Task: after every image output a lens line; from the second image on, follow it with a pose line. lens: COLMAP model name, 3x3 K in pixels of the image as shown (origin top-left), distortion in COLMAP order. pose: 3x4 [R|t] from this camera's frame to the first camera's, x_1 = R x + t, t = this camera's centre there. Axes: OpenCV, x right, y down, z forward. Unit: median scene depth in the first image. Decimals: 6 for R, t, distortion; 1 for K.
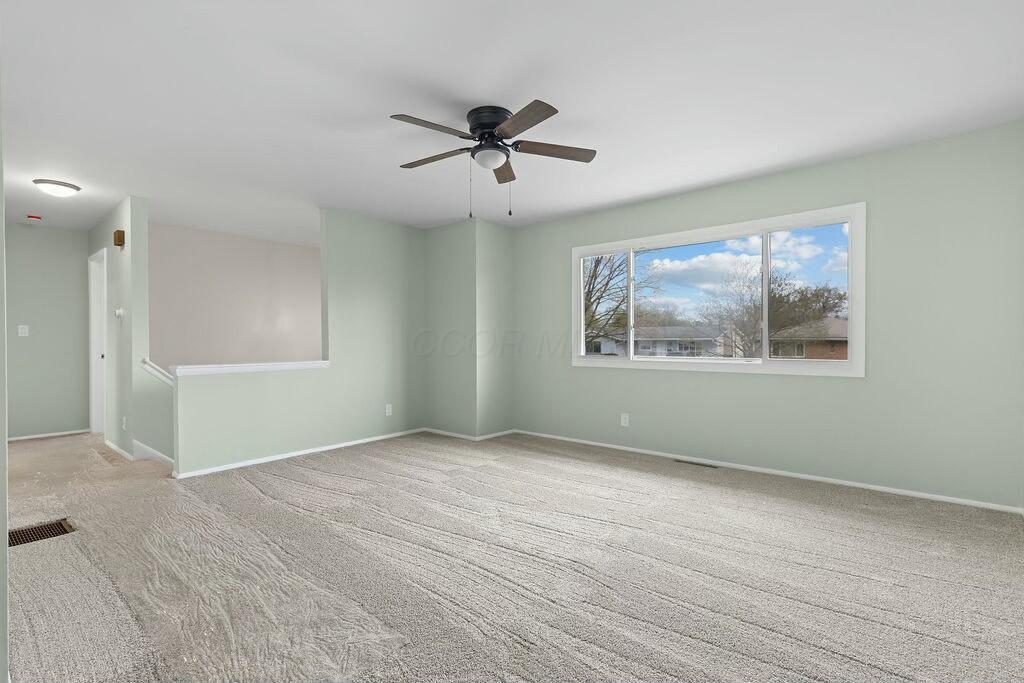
lens RADIAL K [[478.5, 0, 513.7], [0, 478.5, 346.7], [0, 0, 1]] dist [0.030479, 0.000305]
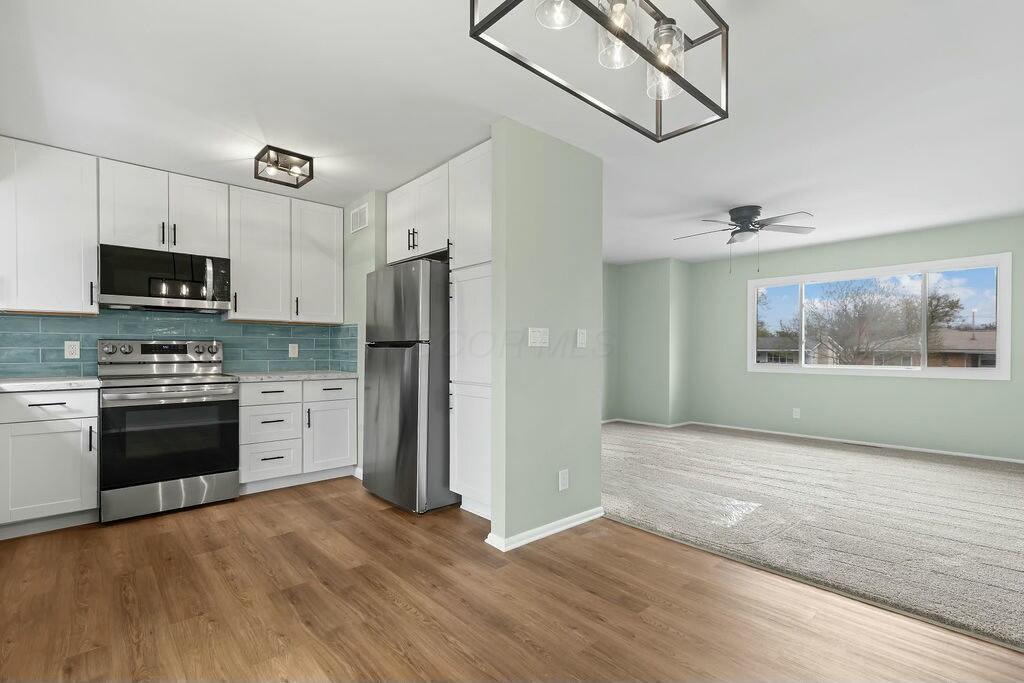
lens RADIAL K [[478.5, 0, 529.2], [0, 478.5, 351.6], [0, 0, 1]] dist [0.030479, 0.000305]
pose [[0.992896, 0.006927, -0.118787, -0.307786], [-0.008085, 0.999924, -0.009272, 0.002635], [0.118714, 0.010167, 0.992876, -0.360109]]
